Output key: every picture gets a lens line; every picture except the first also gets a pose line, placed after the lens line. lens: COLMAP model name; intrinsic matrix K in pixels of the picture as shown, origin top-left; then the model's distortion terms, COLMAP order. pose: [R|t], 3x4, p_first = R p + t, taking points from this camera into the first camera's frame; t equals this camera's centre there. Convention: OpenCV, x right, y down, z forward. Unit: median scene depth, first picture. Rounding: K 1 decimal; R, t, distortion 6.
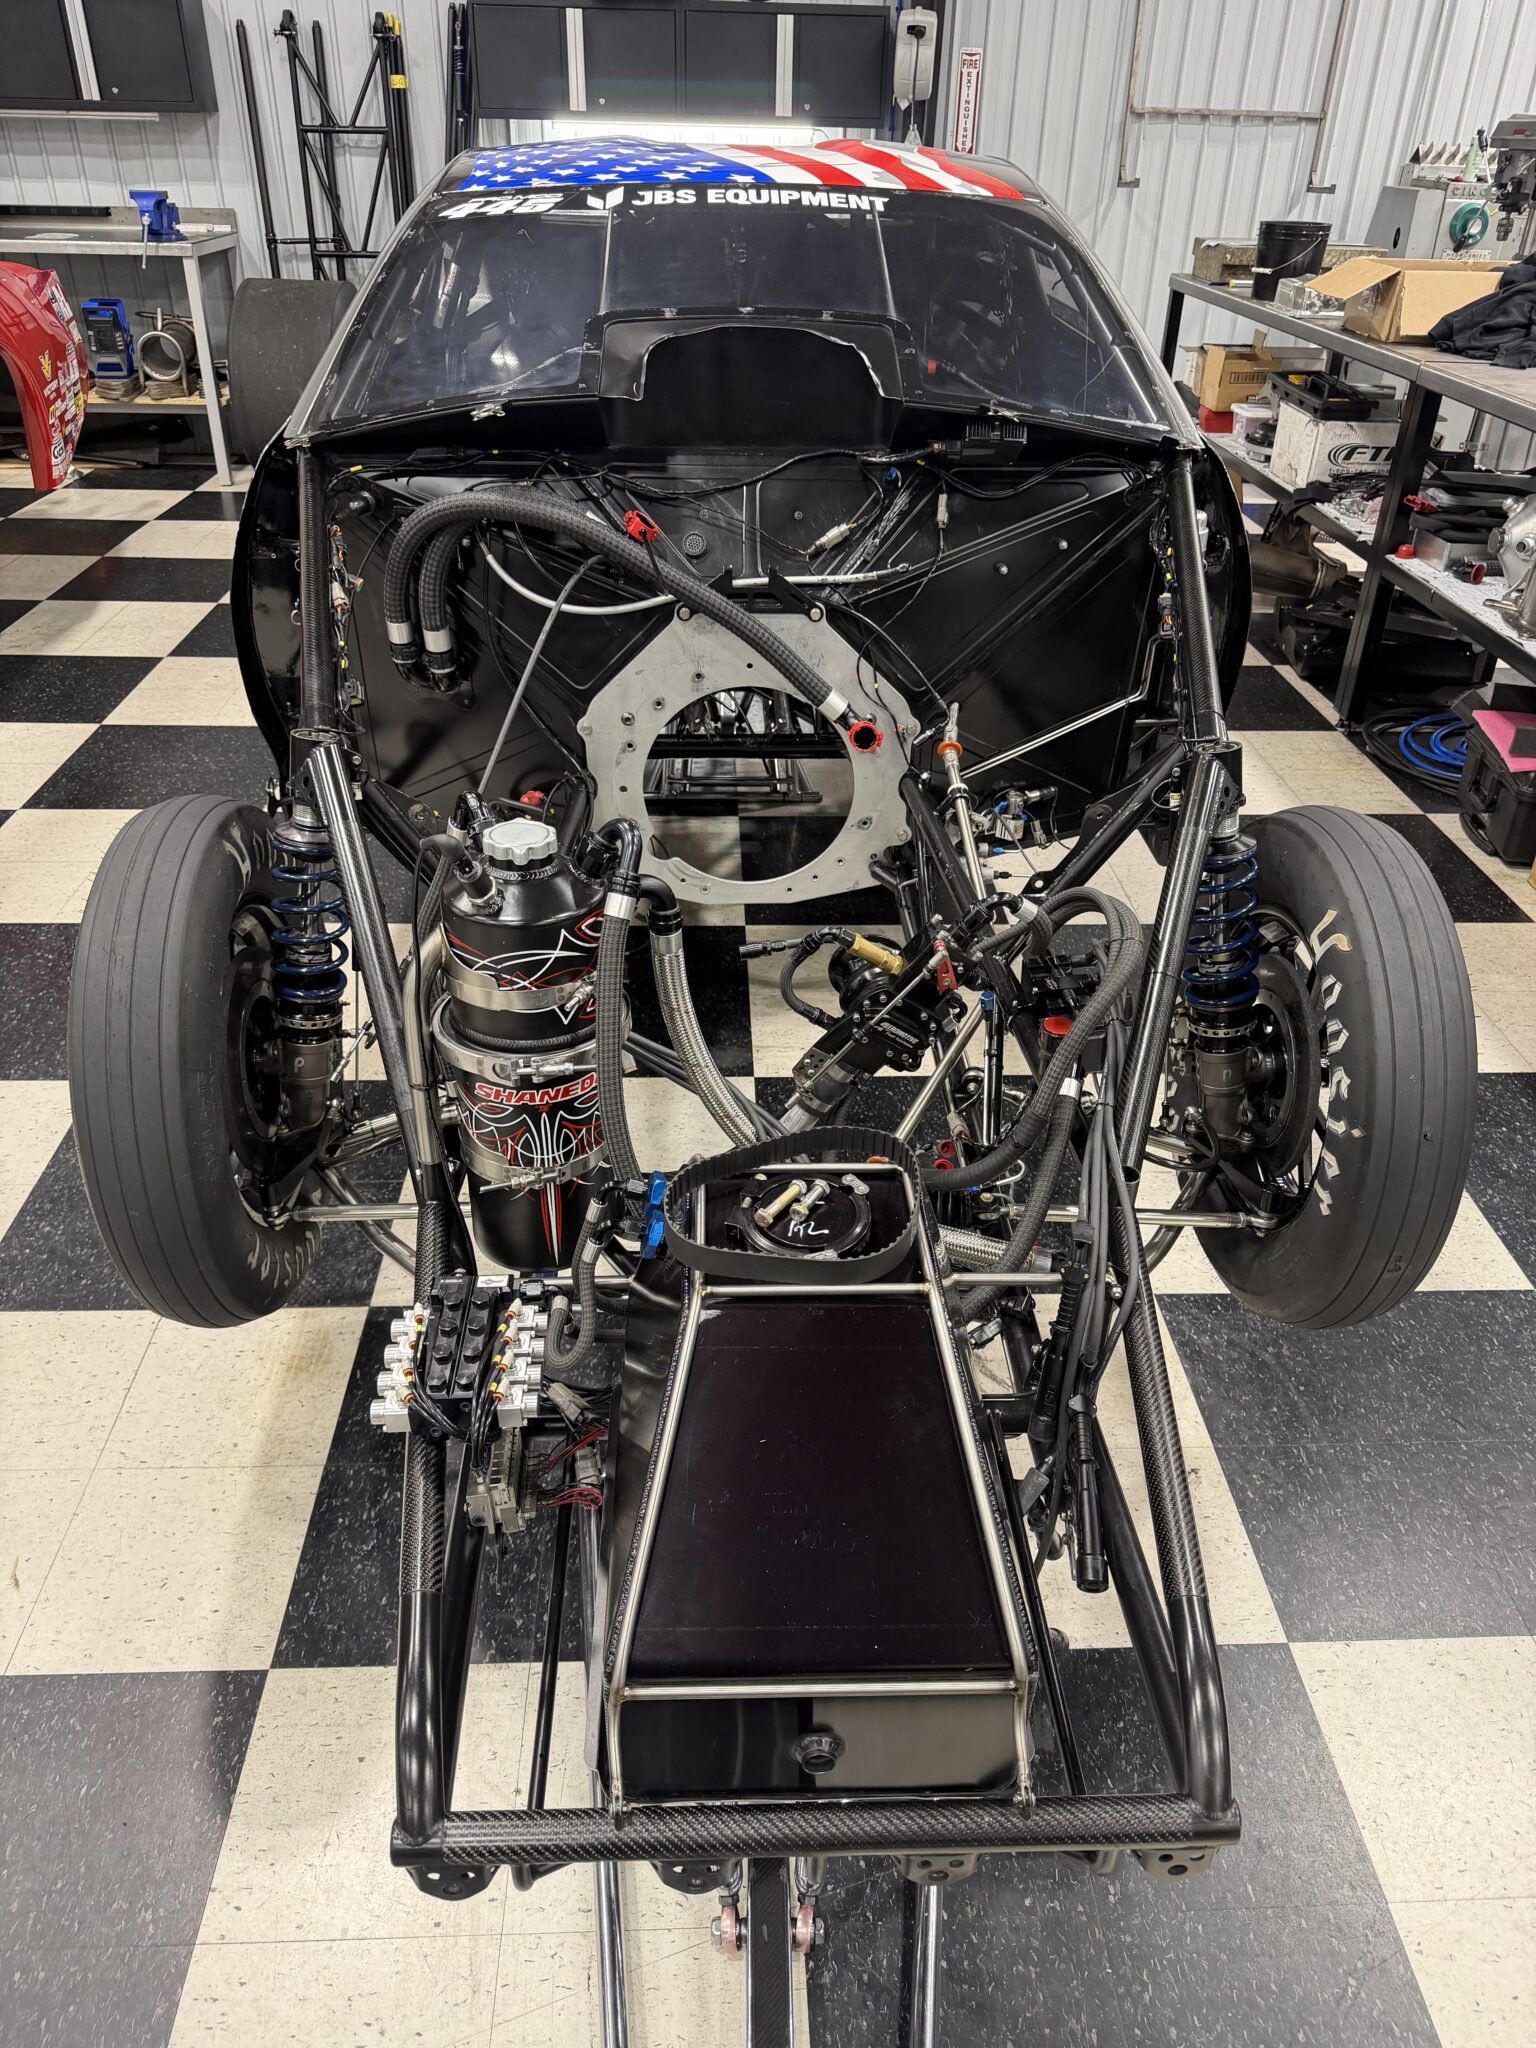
lens RADIAL K [[1458.4, 0, 767.7], [0, 1458.4, 1031.6], [0, 0, 1]] dist [-0.009550, 0.005370]
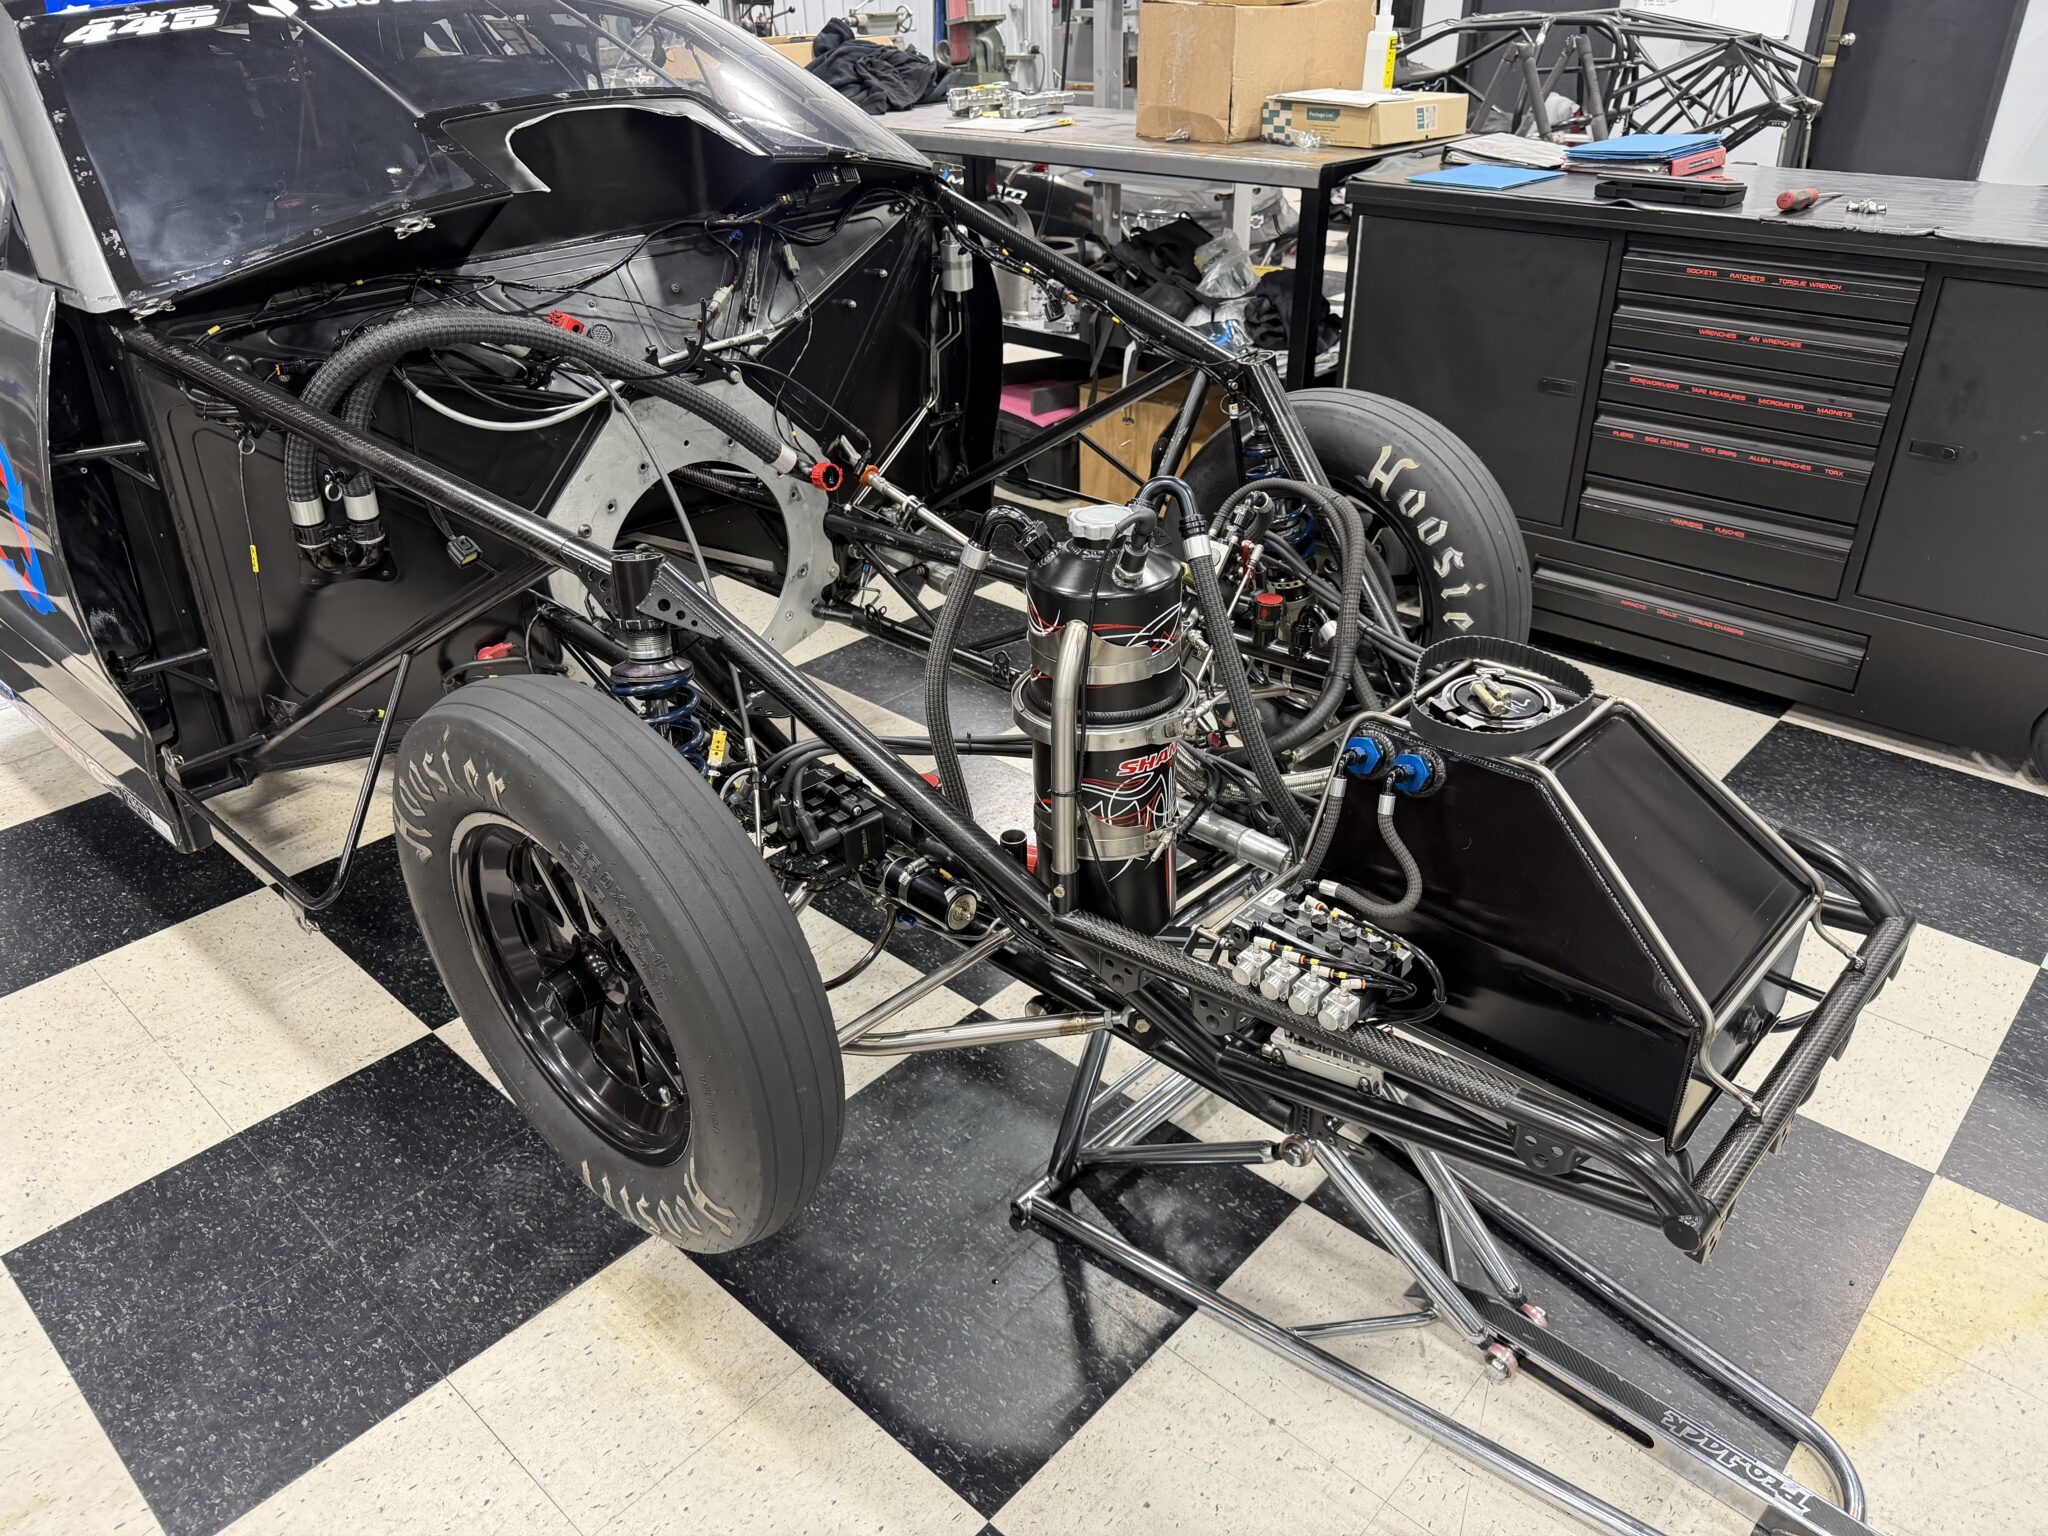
lens RADIAL K [[1440.6, 0, 1025.1], [0, 1440.6, 761.3], [0, 0, 1]] dist [0.034318, -0.046137]
pose [[0.710848, -0.377168, 0.593666, -0.212480], [0.408080, 0.908633, 0.088642, -0.021083], [-0.572858, 0.179252, 0.799814, 0.053298]]
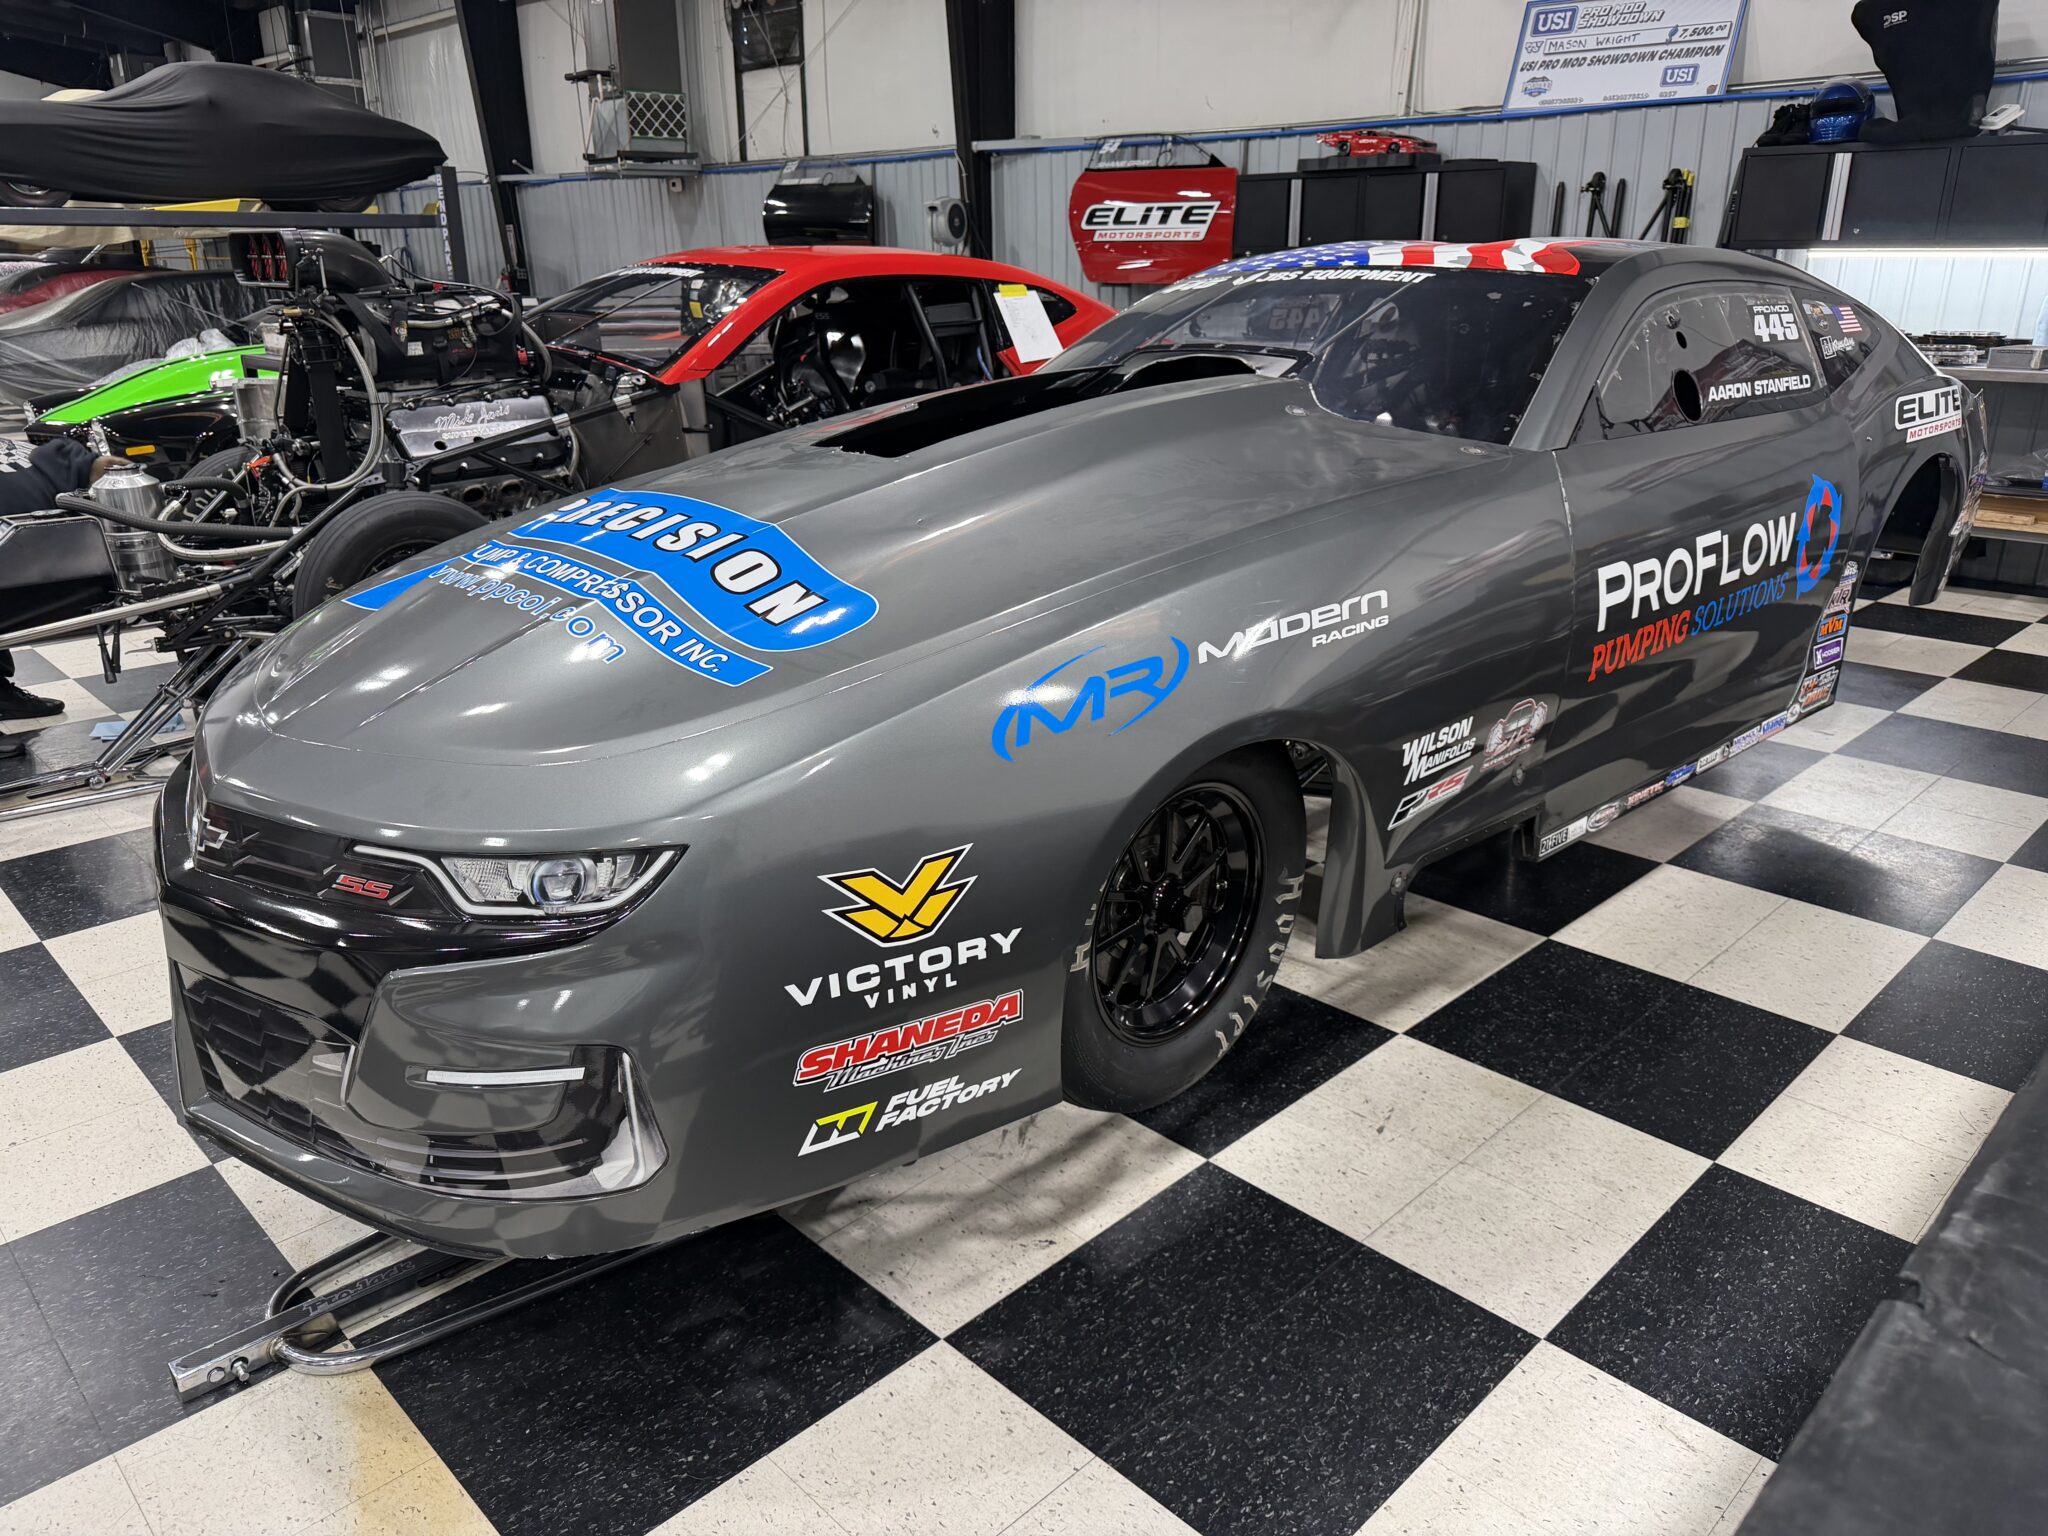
lens RADIAL K [[1485.4, 0, 1030.7], [0, 1485.4, 761.9], [0, 0, 1]] dist [0.001695, -0.010750]
pose [[0.674898, 0.212486, -0.706656, 0.364635], [-0.377951, 0.922033, -0.083717, 0.018035], [0.633771, 0.323581, 0.702587, 0.015359]]
